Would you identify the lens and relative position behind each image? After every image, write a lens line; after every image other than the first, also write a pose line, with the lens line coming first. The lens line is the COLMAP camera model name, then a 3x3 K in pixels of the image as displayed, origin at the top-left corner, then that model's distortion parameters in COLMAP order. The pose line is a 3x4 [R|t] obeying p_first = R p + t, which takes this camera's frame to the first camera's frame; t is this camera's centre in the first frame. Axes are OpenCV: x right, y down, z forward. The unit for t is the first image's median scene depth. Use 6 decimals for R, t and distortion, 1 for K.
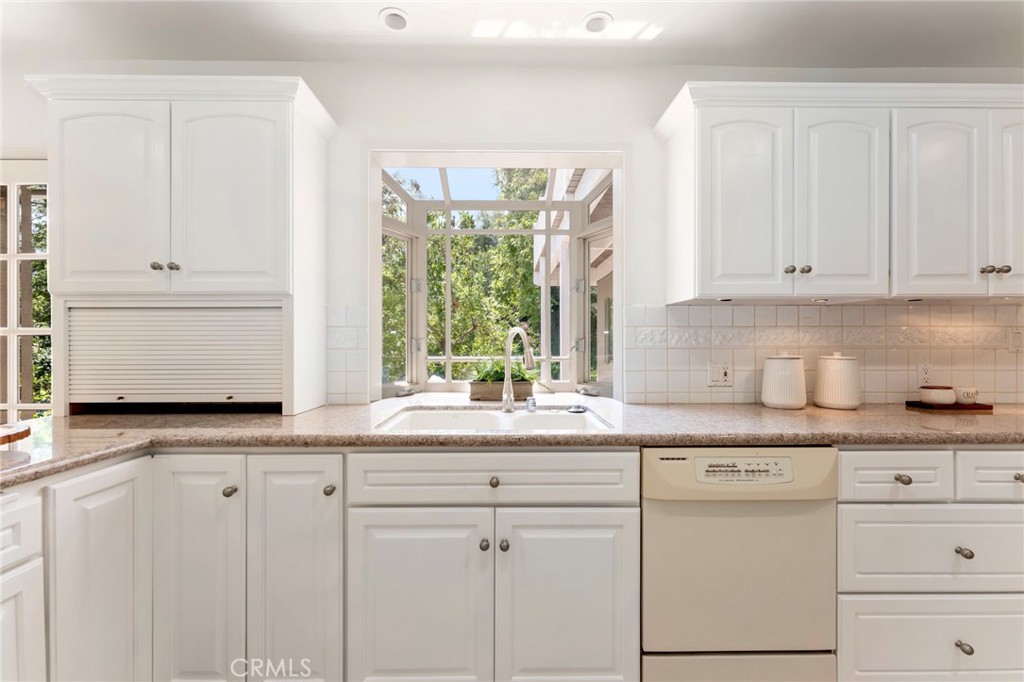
lens RADIAL K [[409.5, 0, 512.9], [0, 409.5, 346.4], [0, 0, 1]] dist [-0.003853, 0.000243]
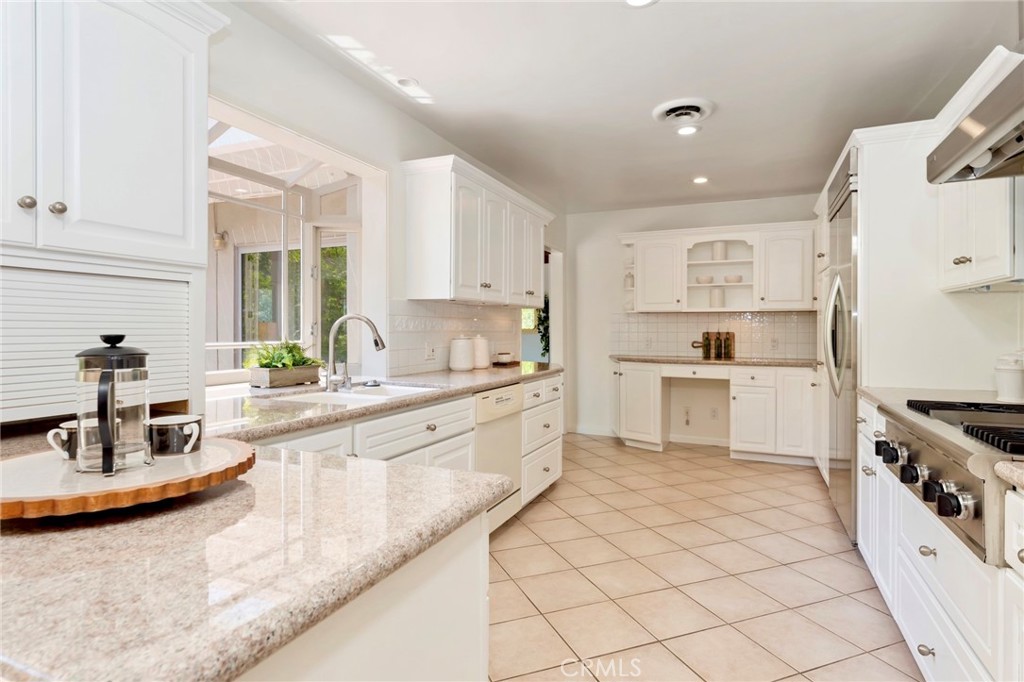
lens RADIAL K [[531.6, 0, 516.6], [0, 531.6, 334.2], [0, 0, 1]] dist [-0.005198, -0.002112]
pose [[0.410864, -0.006446, 0.911674, -1.079285], [0.001431, 0.999978, 0.006425, 0.000575], [-0.911696, -0.001335, 0.410864, -0.010076]]
